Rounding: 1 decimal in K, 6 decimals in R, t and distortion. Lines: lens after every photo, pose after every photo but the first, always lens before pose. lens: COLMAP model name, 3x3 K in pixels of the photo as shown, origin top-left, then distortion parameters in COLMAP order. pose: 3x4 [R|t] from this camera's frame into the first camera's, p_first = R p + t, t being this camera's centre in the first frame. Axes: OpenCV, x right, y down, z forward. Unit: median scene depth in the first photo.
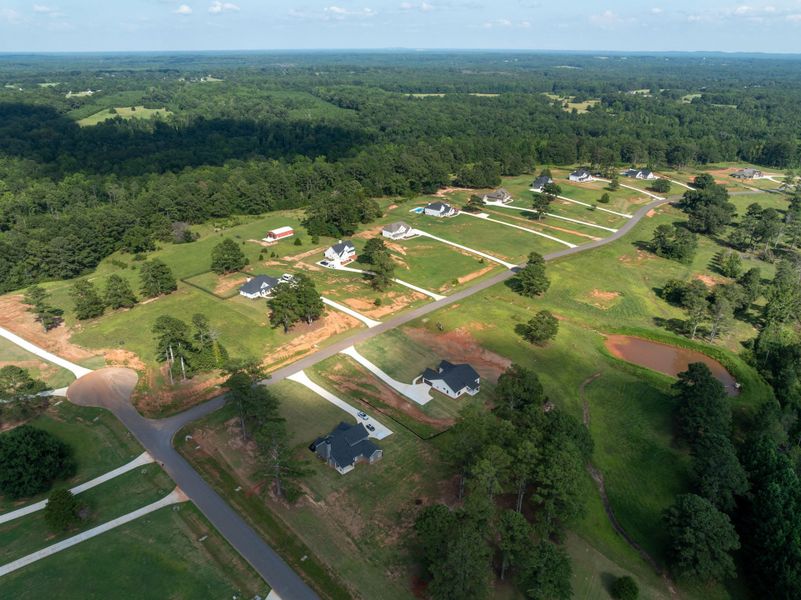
lens RADIAL K [[565.2, 0, 401.2], [0, 565.2, 296.7], [0, 0, 1]] dist [-0.037595, 0.003188]
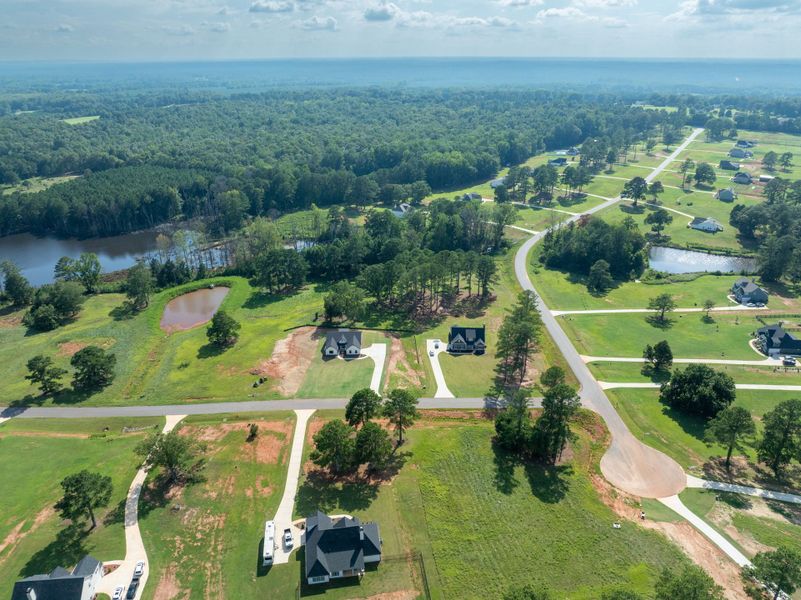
lens RADIAL K [[565.2, 0, 401.2], [0, 565.2, 296.7], [0, 0, 1]] dist [-0.037595, 0.003188]
pose [[-0.708248, -0.280434, 0.647875, -0.510220], [0.291651, 0.719512, 0.630271, -0.438909], [-0.642903, 0.635341, -0.427804, 0.971521]]
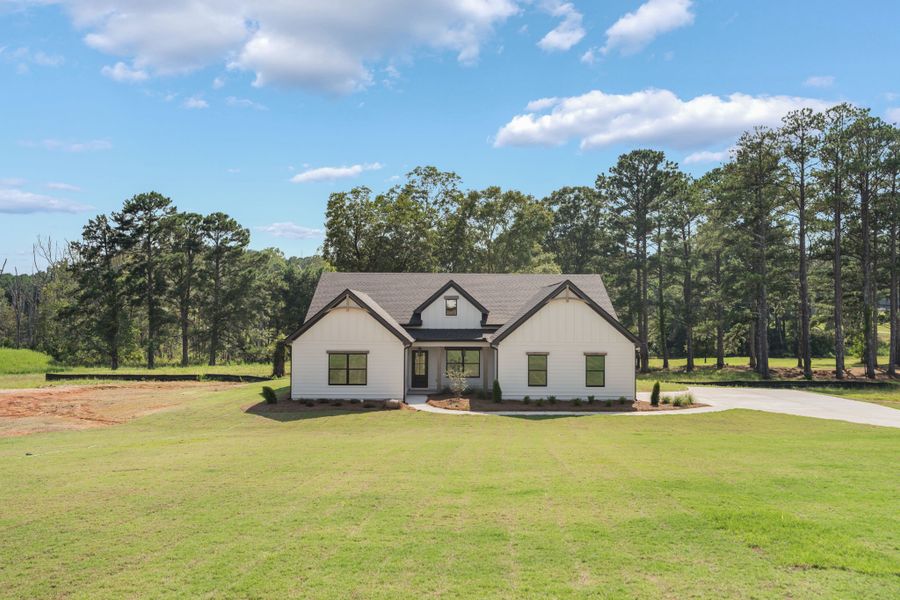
lens RADIAL K [[823.0, 0, 462.1], [0, 823.0, 300.2], [0, 0, 1]] dist [0.014990, 0.001309]
pose [[-0.702775, 0.014781, 0.711259, -0.039430], [0.280788, 0.924379, 0.258228, 0.057480], [-0.653656, 0.381189, -0.653780, 0.805592]]
